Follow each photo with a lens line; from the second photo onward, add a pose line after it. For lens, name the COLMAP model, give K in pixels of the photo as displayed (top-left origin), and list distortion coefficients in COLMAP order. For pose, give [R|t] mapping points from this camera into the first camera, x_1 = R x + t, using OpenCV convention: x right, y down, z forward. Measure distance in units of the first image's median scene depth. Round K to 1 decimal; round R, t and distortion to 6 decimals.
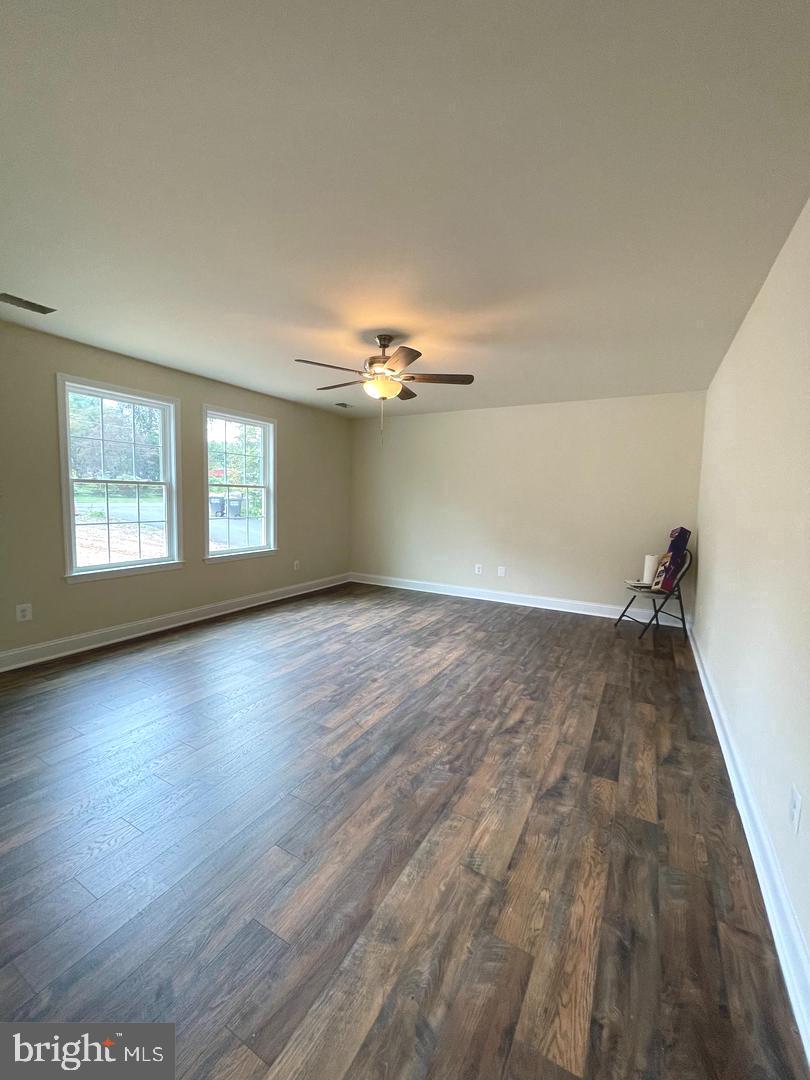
lens RADIAL K [[439.5, 0, 404.2], [0, 439.5, 534.9], [0, 0, 1]] dist [-0.002108, -0.000295]
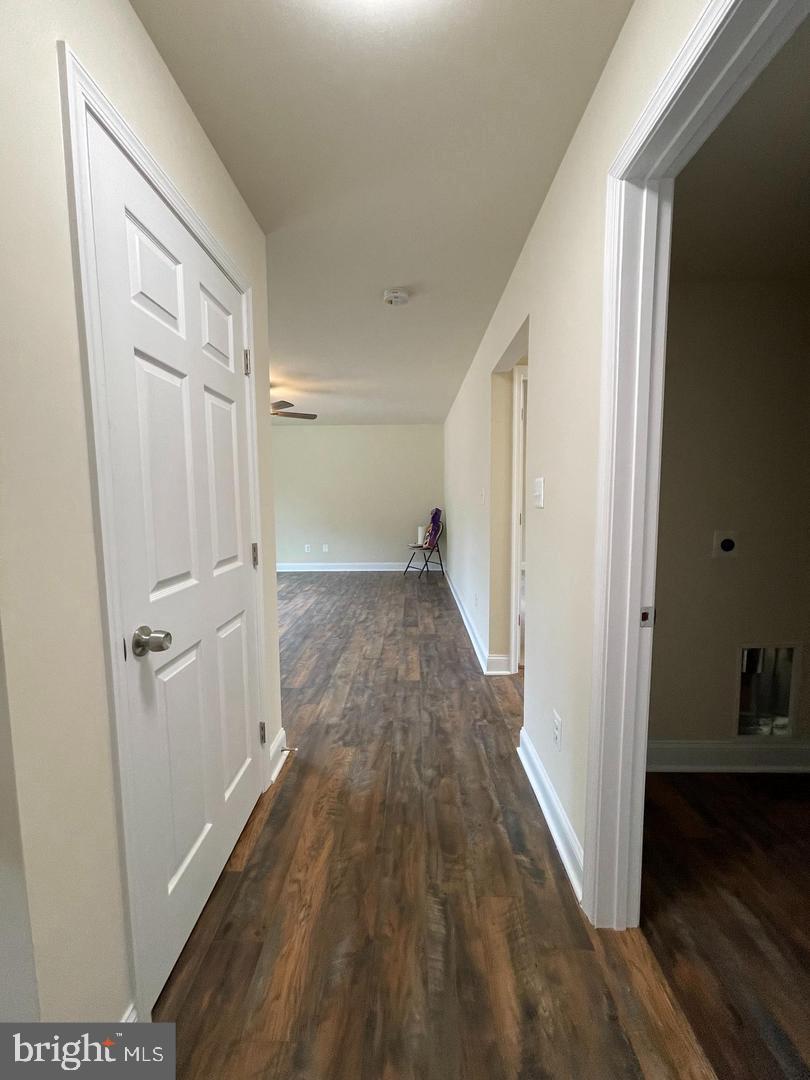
lens RADIAL K [[439.5, 0, 404.2], [0, 439.5, 534.9], [0, 0, 1]] dist [-0.002108, -0.000295]
pose [[0.881803, -0.072980, 0.465938, -0.425841], [0.070054, 0.997263, 0.023623, 0.061943], [-0.466387, 0.011810, 0.884502, -0.682087]]
